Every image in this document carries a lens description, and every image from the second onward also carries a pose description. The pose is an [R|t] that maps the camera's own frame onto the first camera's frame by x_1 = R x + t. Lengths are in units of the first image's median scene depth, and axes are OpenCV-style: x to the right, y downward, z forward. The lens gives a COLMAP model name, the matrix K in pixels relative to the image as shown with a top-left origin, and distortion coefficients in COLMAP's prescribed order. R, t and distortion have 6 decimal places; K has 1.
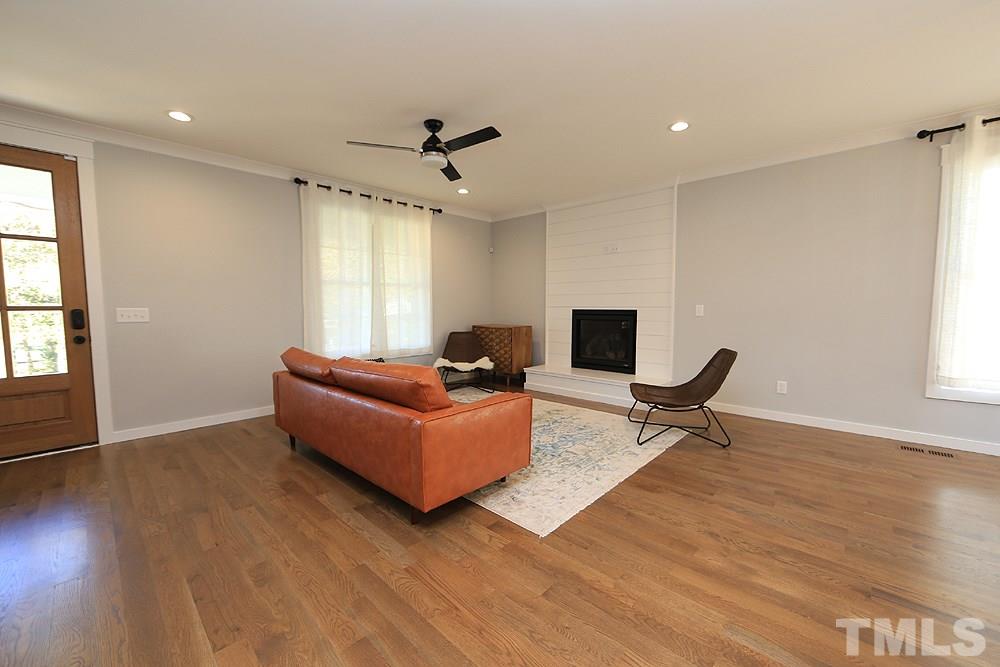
lens RADIAL K [[396.1, 0, 500.2], [0, 396.1, 332.0], [0, 0, 1]] dist [-0.008985, 0.001751]
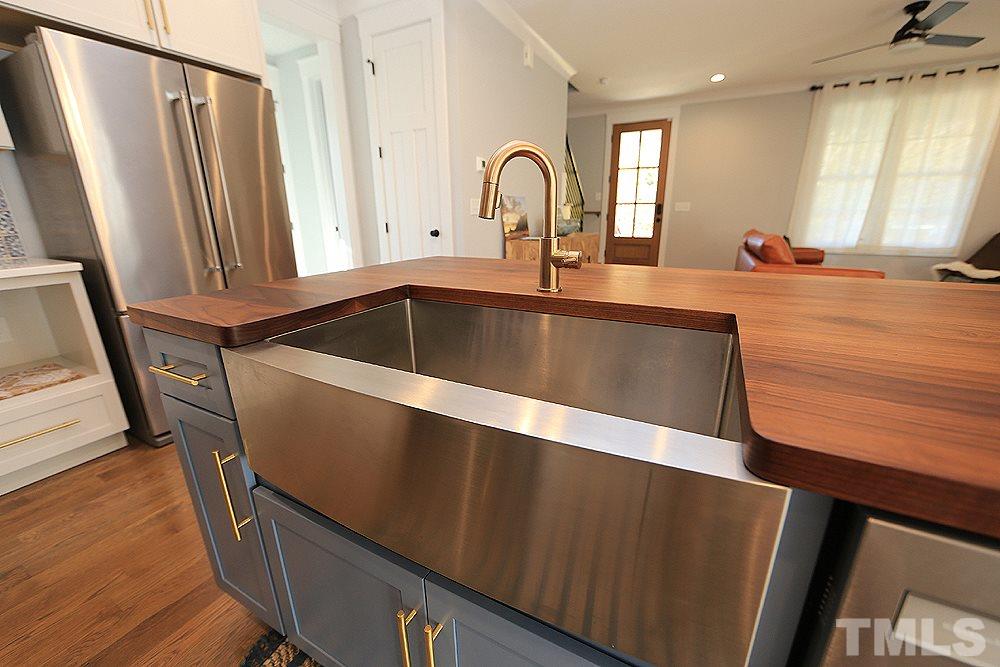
lens RADIAL K [[396.1, 0, 502.6], [0, 396.1, 332.8], [0, 0, 1]] dist [-0.008985, 0.001751]
pose [[0.277915, 0.280210, -0.918828, 0.671441], [-0.056631, 0.959625, 0.275522, 0.059283], [0.958935, -0.024537, 0.282563, -0.308923]]
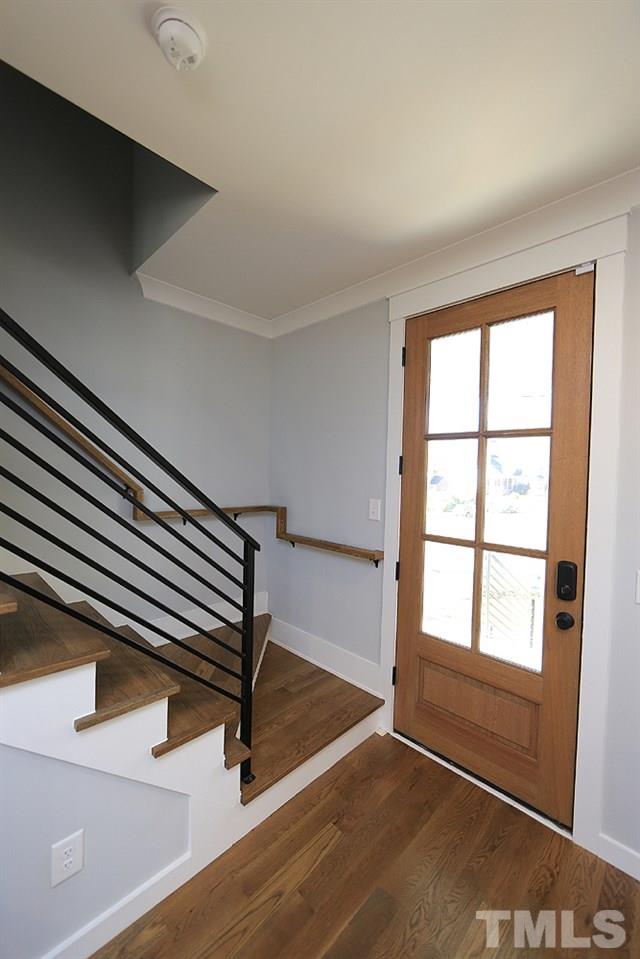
lens RADIAL K [[379.9, 0, 323.4], [0, 379.9, 479.7], [0, 0, 1]] dist [-0.008985, 0.001751]
pose [[-0.012122, 0.029916, -0.999479, -0.571187], [-0.094270, 0.995066, 0.030928, -0.148087], [0.995473, 0.094596, -0.009242, 0.665404]]
